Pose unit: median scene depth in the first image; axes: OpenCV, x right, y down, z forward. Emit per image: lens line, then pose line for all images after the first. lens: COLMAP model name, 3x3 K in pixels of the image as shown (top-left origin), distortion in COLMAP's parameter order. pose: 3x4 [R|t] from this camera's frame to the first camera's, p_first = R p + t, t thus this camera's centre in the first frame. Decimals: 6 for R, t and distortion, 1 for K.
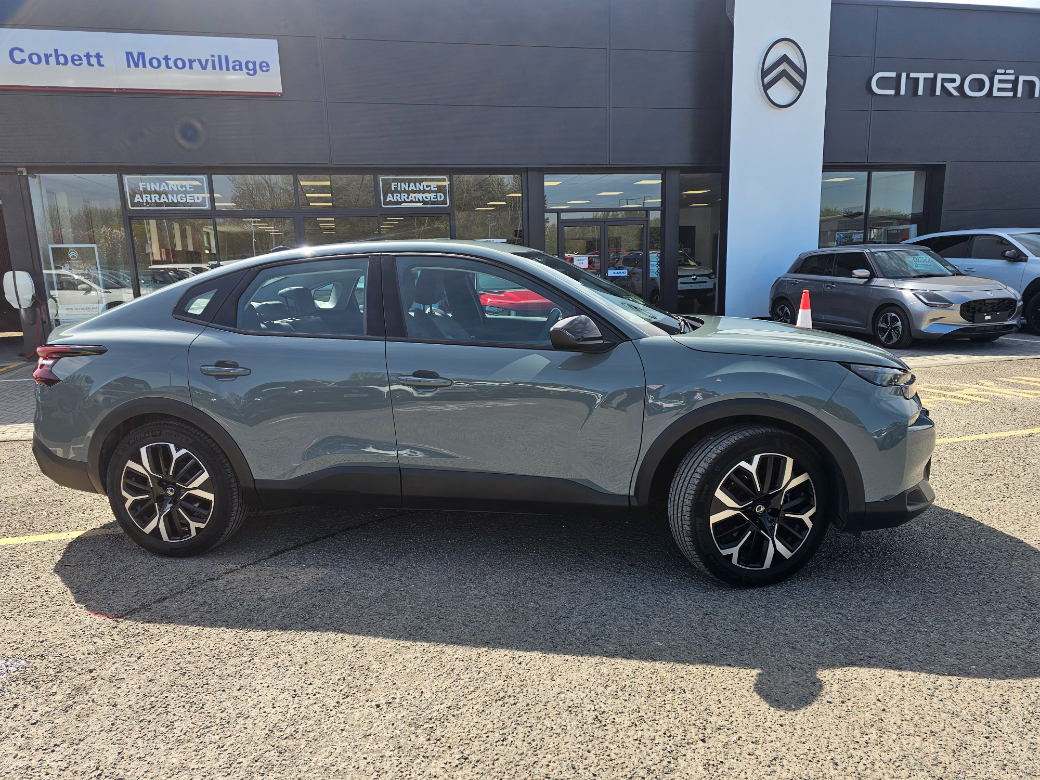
lens RADIAL K [[692.5, 0, 506.9], [0, 692.5, 395.6], [0, 0, 1]] dist [0.043250, -0.027918]
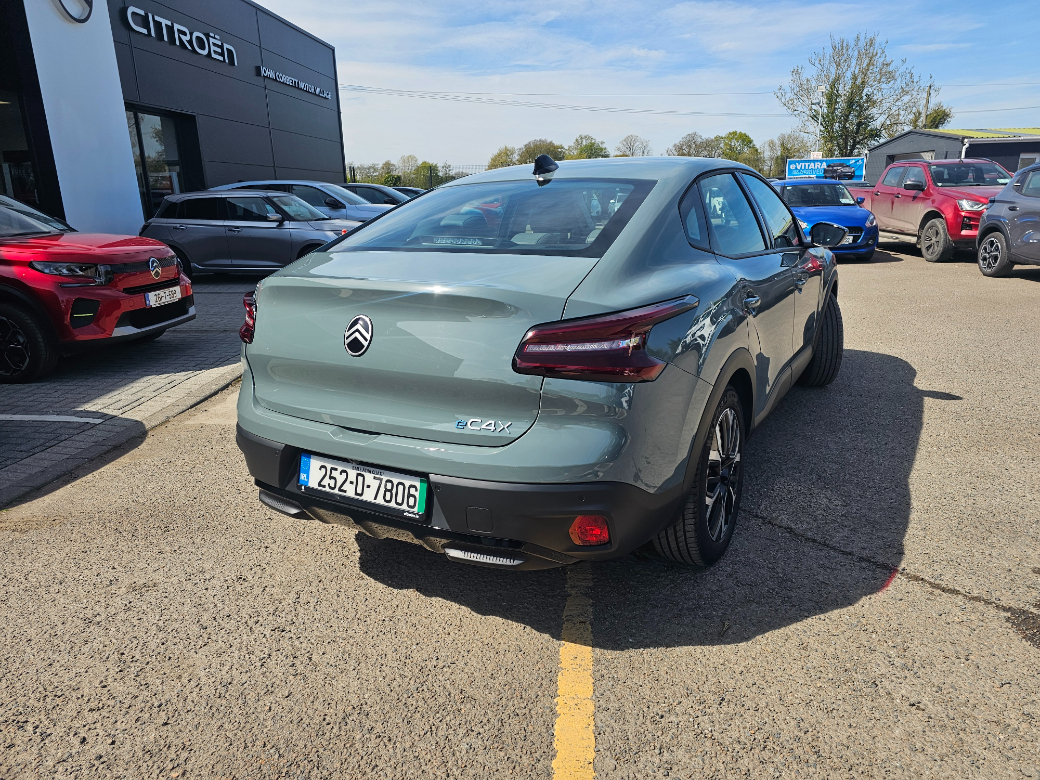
lens RADIAL K [[692.5, 0, 534.2], [0, 692.5, 389.7], [0, 0, 1]] dist [0.043250, -0.027918]
pose [[0.313140, -0.233132, 0.920648, -1.207617], [0.185137, 0.965789, 0.181593, -0.125161], [-0.931487, 0.113582, 0.345588, 0.900177]]
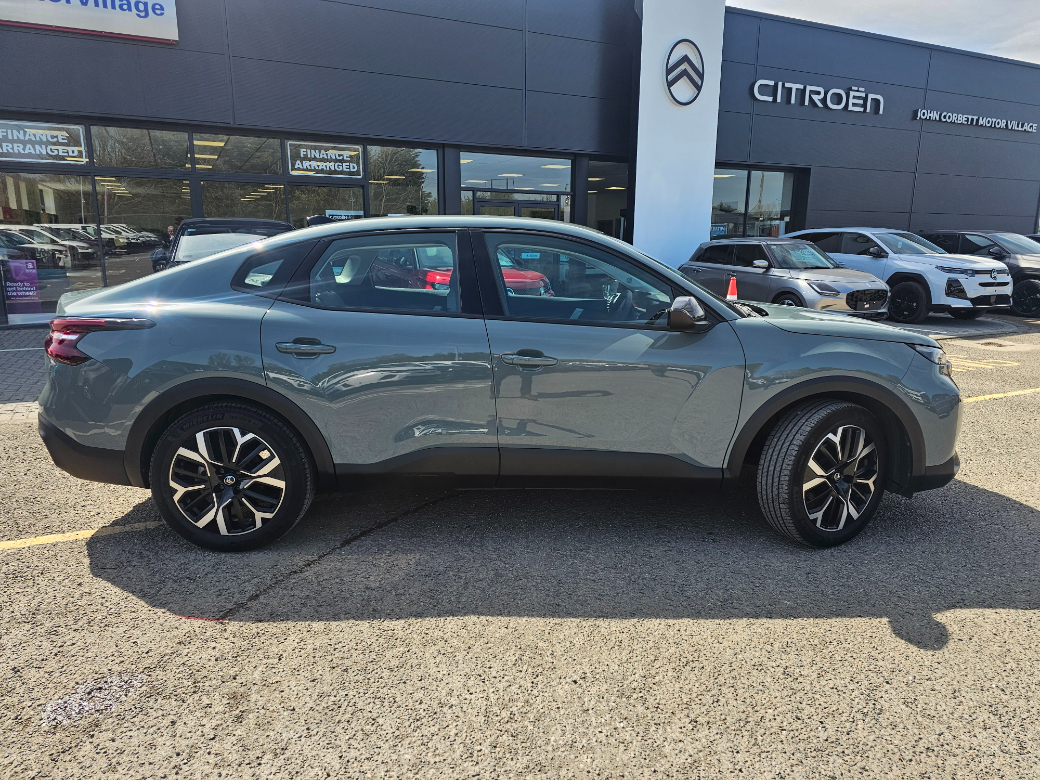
lens RADIAL K [[692.5, 0, 525.0], [0, 692.5, 389.1], [0, 0, 1]] dist [0.043250, -0.027918]
pose [[0.975033, -0.007021, 0.221949, -0.304223], [0.002671, 0.999798, 0.019896, 0.001012], [-0.222044, -0.018806, 0.974855, 0.027591]]
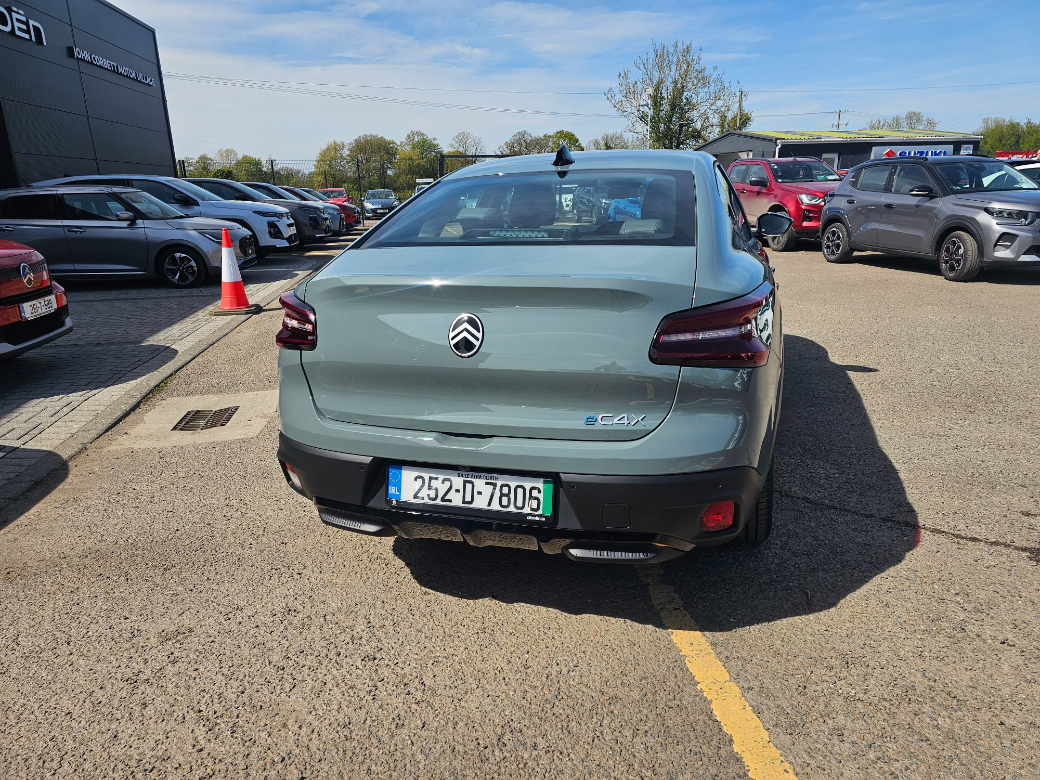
lens RADIAL K [[692.5, 0, 527.0], [0, 692.5, 388.6], [0, 0, 1]] dist [0.043250, -0.027918]
pose [[0.099462, -0.249057, 0.963368, -1.241281], [0.202929, 0.952898, 0.225399, -0.164077], [-0.974129, 0.173077, 0.145318, 1.117088]]
